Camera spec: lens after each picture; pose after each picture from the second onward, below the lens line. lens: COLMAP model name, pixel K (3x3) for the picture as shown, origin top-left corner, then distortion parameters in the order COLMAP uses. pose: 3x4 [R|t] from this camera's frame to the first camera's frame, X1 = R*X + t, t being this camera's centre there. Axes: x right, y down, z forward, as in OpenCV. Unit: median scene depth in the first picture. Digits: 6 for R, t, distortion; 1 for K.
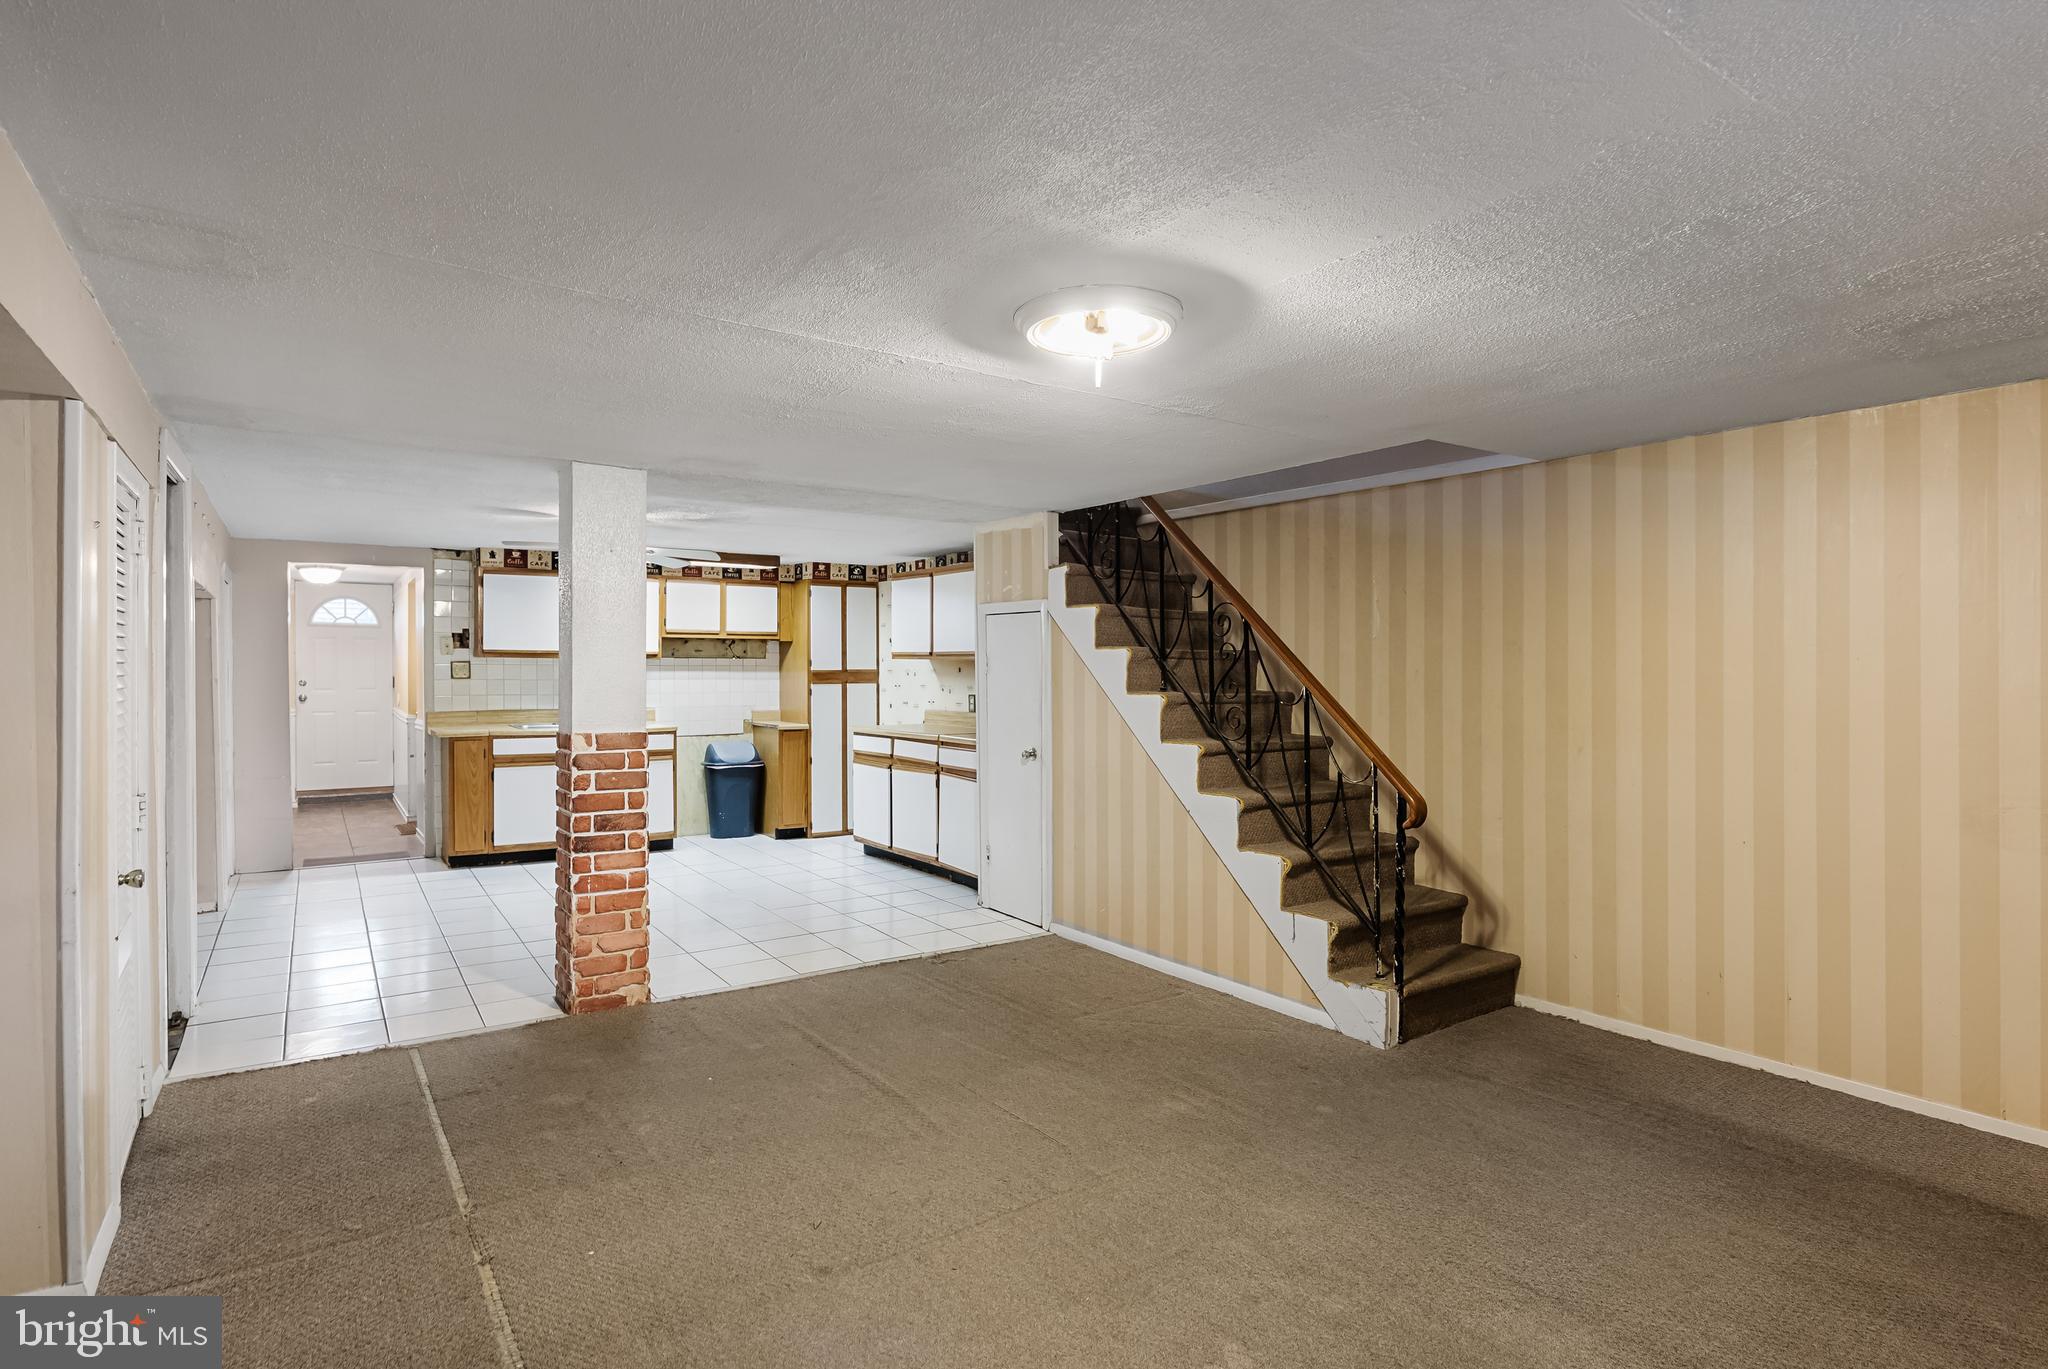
lens RADIAL K [[1068.2, 0, 1036.0], [0, 1068.2, 682.6], [0, 0, 1]] dist [-0.005730, -0.001287]
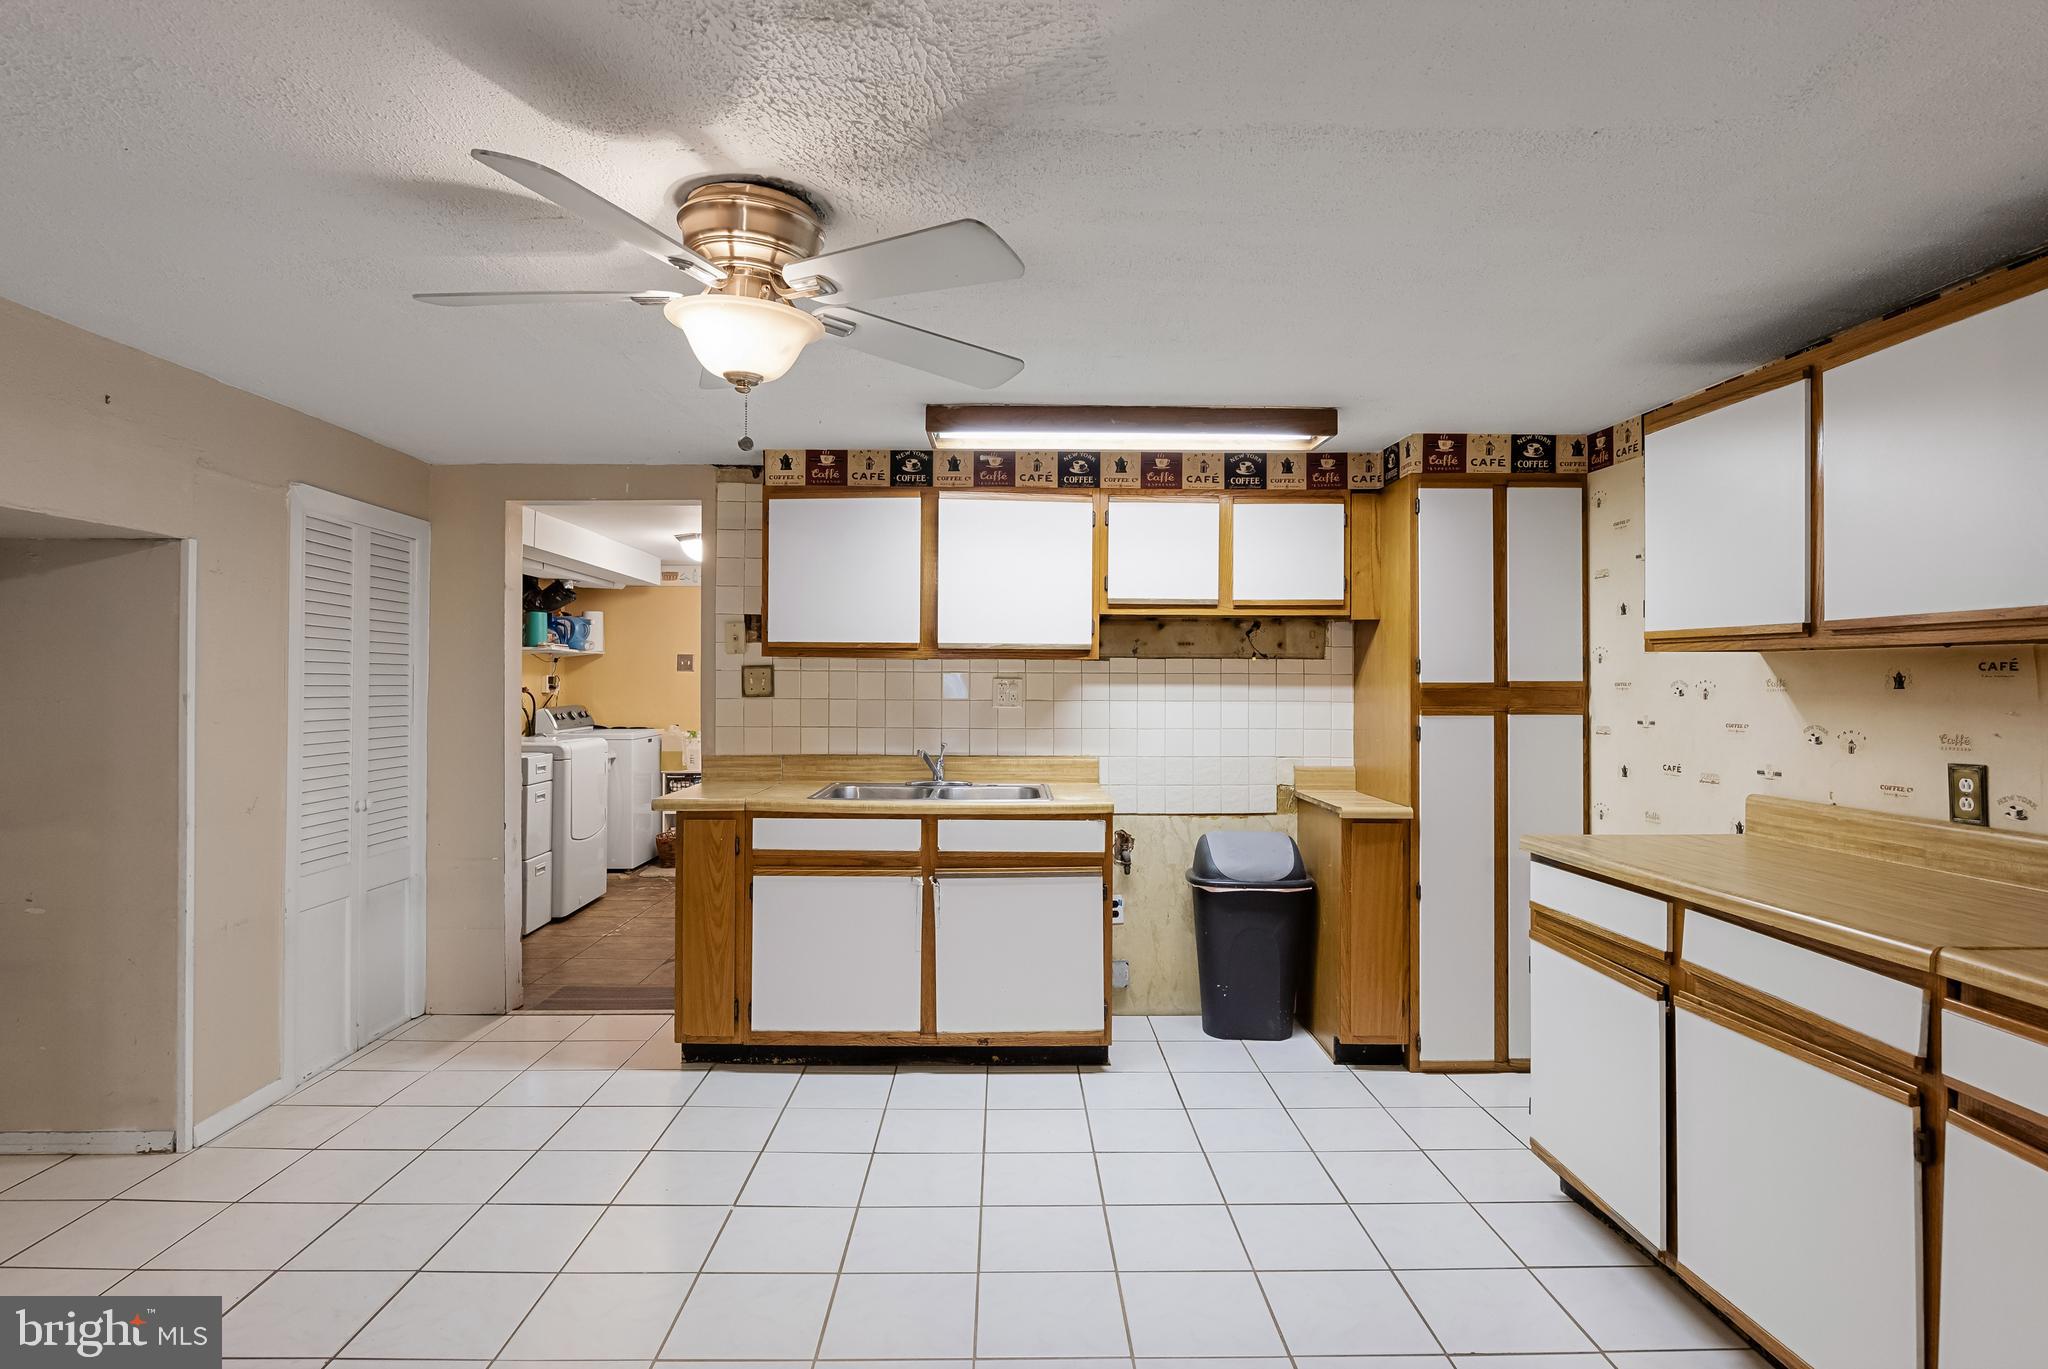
lens RADIAL K [[1097.0, 0, 1015.9], [0, 1097.0, 672.0], [0, 0, 1]] dist [-0.008033, -0.001914]
pose [[0.832590, -0.003878, -0.553877, -0.102702], [-0.009574, 0.999725, -0.021391, -0.005119], [0.553807, 0.023113, 0.832324, 0.551000]]
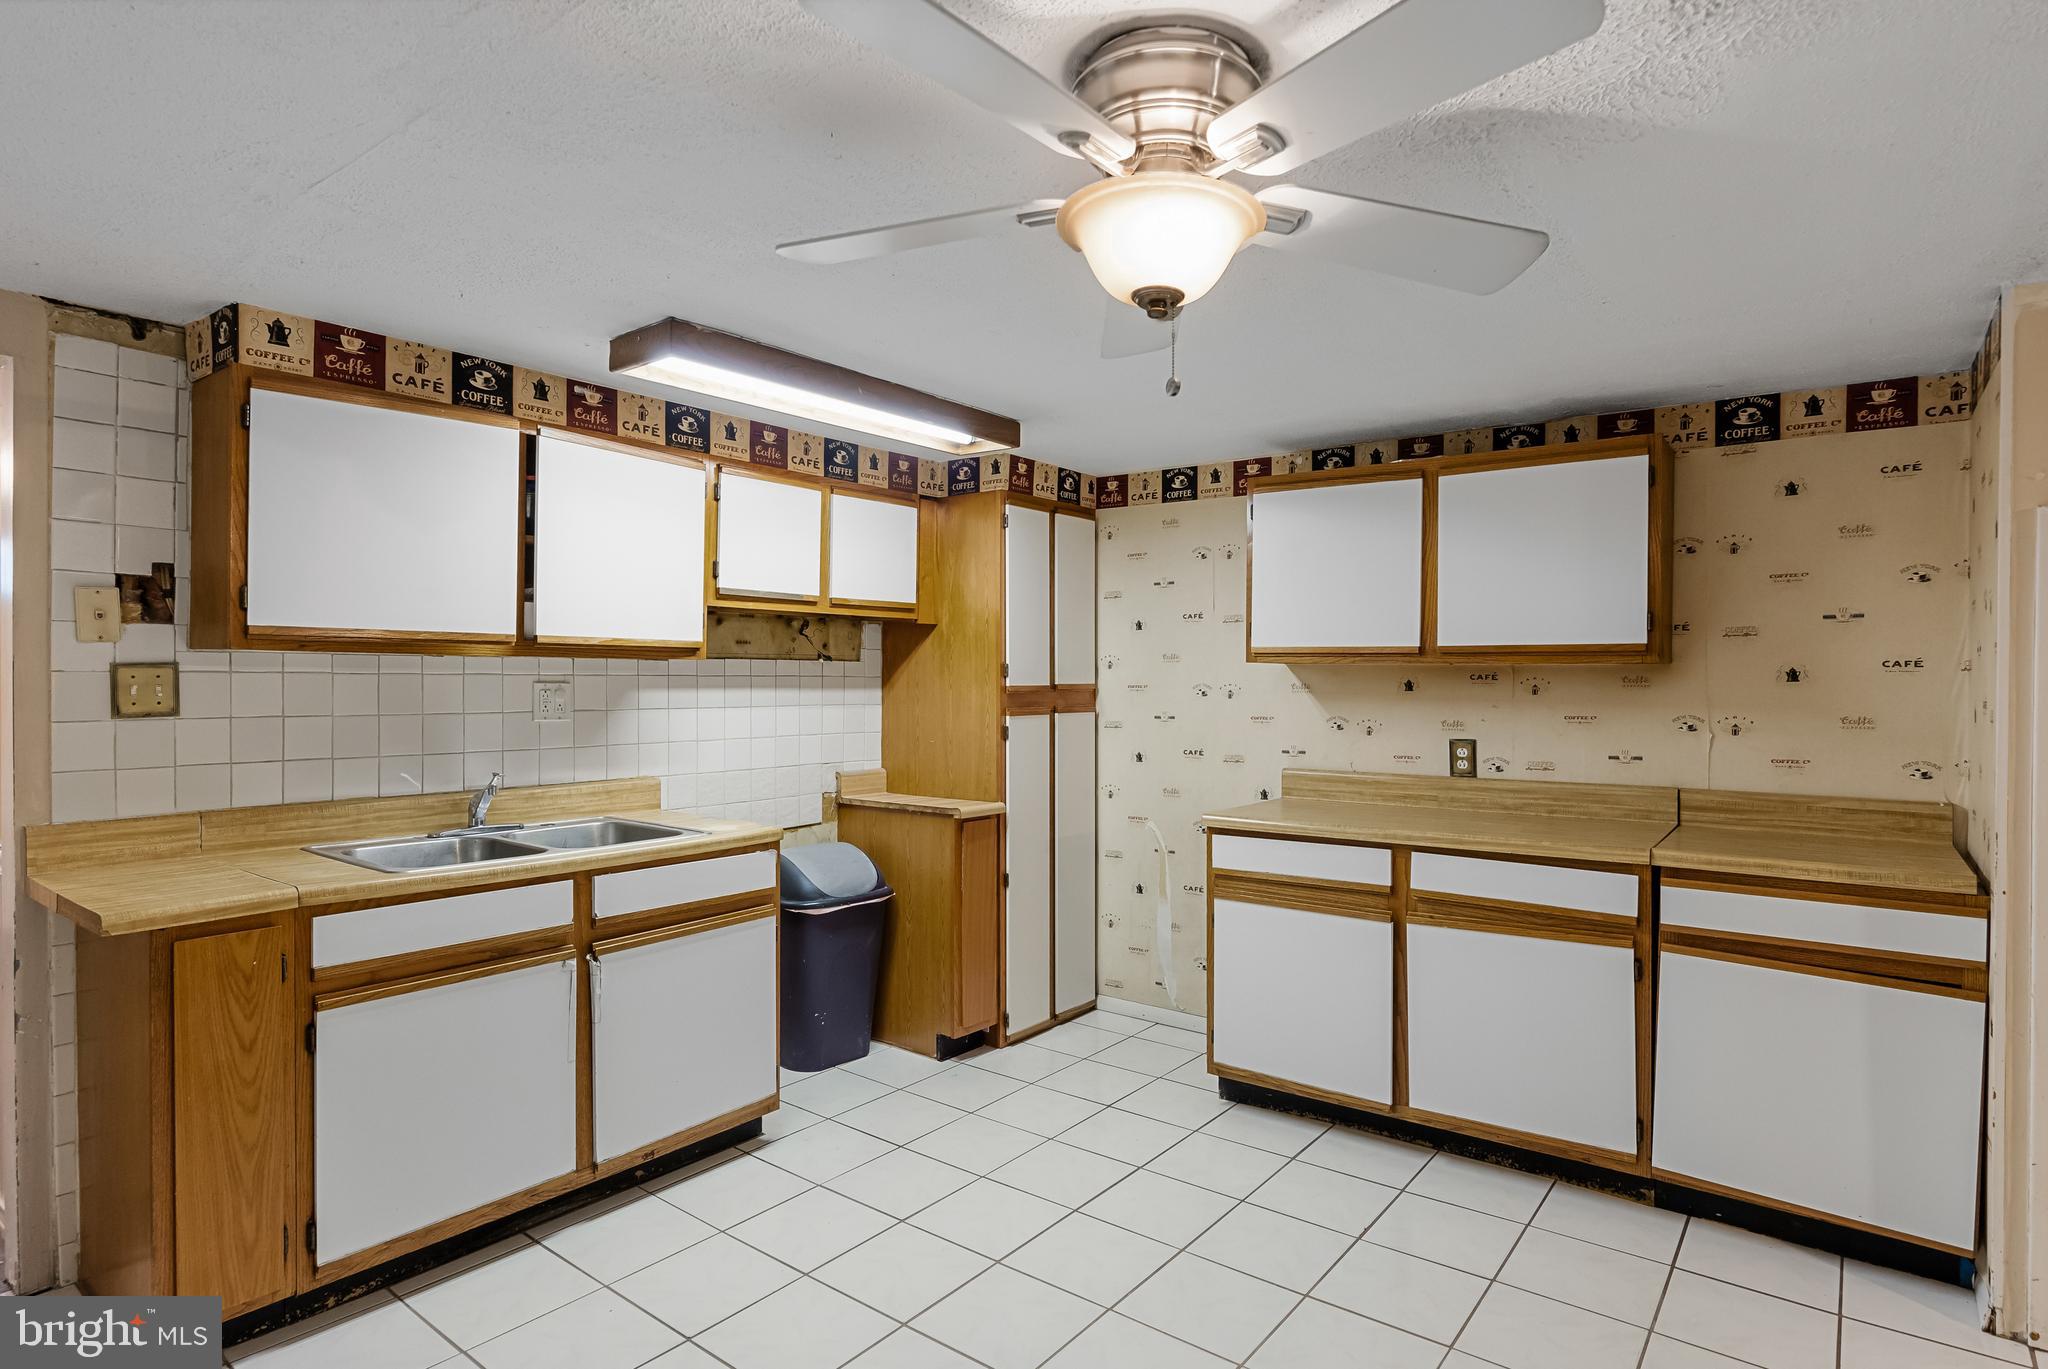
lens RADIAL K [[1097.0, 0, 1037.1], [0, 1097.0, 683.9], [0, 0, 1]] dist [-0.008033, -0.001914]
pose [[0.950276, -0.001066, 0.311406, -0.354147], [0.003292, 0.999973, -0.006623, -0.009609], [-0.311391, 0.007319, 0.950254, 0.552514]]
